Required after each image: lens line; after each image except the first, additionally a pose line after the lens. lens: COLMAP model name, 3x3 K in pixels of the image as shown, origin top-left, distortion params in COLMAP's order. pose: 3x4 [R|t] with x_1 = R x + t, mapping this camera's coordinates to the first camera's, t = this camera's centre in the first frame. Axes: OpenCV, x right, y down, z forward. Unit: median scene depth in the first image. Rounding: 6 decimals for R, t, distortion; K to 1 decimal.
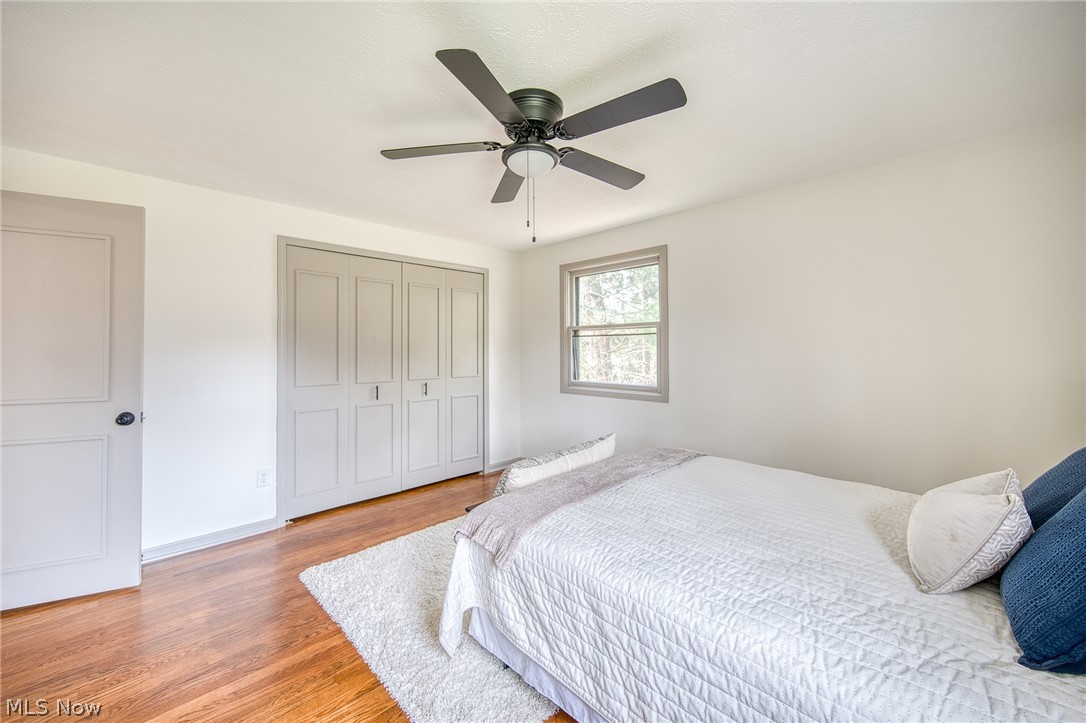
lens RADIAL K [[427.0, 0, 538.6], [0, 427.0, 346.9], [0, 0, 1]] dist [-0.020883, -0.001132]
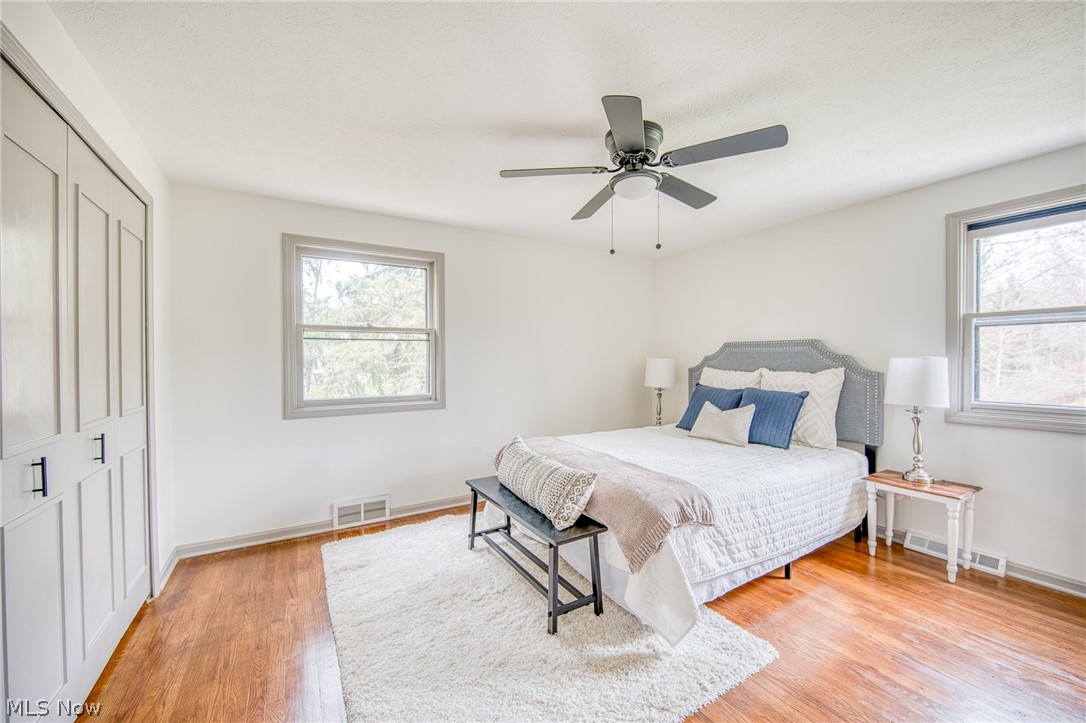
lens RADIAL K [[427.0, 0, 544.6], [0, 427.0, 362.8], [0, 0, 1]] dist [-0.020883, -0.001132]
pose [[0.222803, -0.005981, 0.974845, -0.614009], [-0.005132, 0.999960, 0.007308, 0.011519], [-0.974850, -0.006632, 0.222764, 0.515030]]
